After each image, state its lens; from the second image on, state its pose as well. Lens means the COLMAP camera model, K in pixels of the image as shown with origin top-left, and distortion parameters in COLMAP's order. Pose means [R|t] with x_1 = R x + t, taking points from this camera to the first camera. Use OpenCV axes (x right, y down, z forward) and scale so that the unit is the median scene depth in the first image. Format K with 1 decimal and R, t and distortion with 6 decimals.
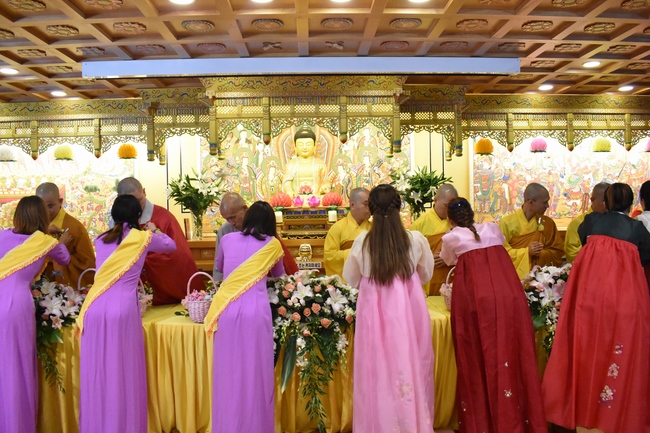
lens RADIAL K [[511.3, 0, 325.0], [0, 511.3, 216.5], [0, 0, 1]] dist [-0.093991, 0.011980]
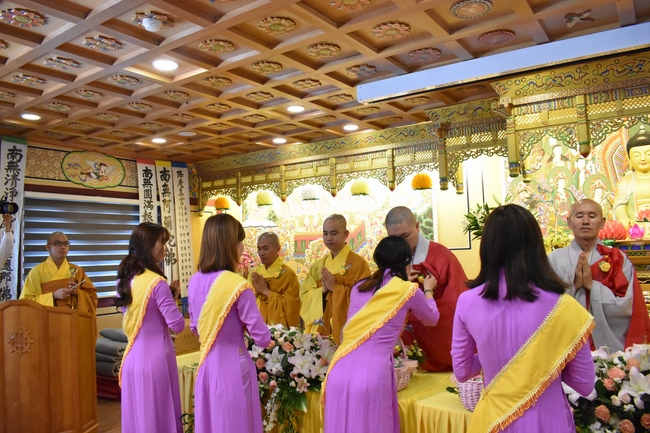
lens RADIAL K [[511.3, 0, 325.0], [0, 511.3, 216.5], [0, 0, 1]] dist [-0.093991, 0.011980]
pose [[0.809930, -0.043534, -0.584909, 0.000283], [0.005634, 0.997773, -0.066461, -0.007452], [0.586500, 0.050533, 0.808371, 0.181879]]
